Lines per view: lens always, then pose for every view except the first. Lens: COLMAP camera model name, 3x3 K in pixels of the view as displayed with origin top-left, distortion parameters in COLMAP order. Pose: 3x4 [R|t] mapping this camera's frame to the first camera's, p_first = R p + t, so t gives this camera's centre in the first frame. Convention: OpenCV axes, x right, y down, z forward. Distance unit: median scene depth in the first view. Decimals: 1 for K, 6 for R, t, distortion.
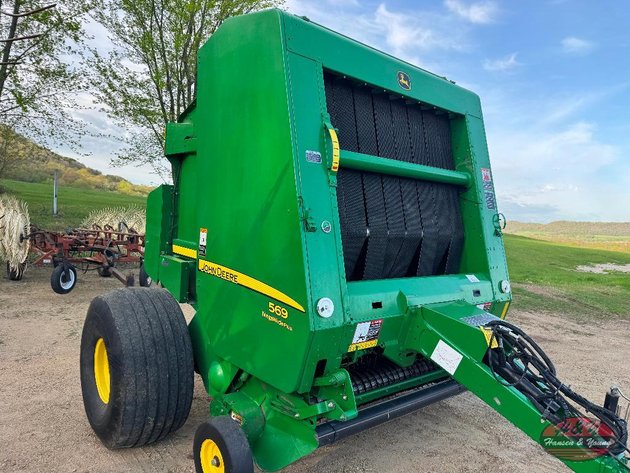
lens RADIAL K [[457.9, 0, 315.0], [0, 457.9, 236.5], [0, 0, 1]] dist [0.034931, -0.003659]
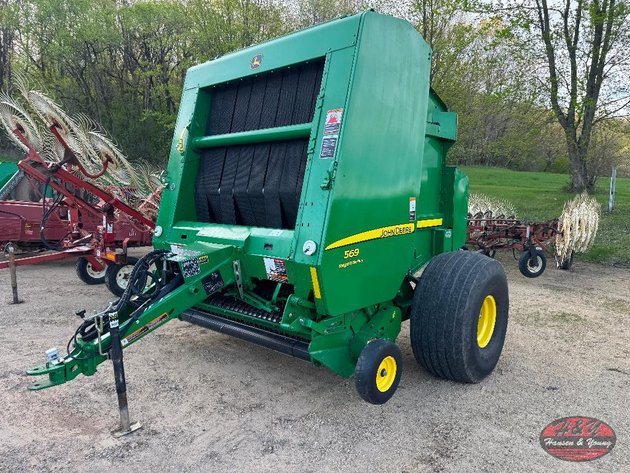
lens RADIAL K [[457.9, 0, 315.0], [0, 457.9, 236.5], [0, 0, 1]] dist [0.034931, -0.003659]
pose [[0.114626, 0.027020, -0.993041, 1.338896], [-0.045531, 0.998722, 0.021919, 0.074042], [0.992365, 0.042701, 0.115709, 0.988864]]
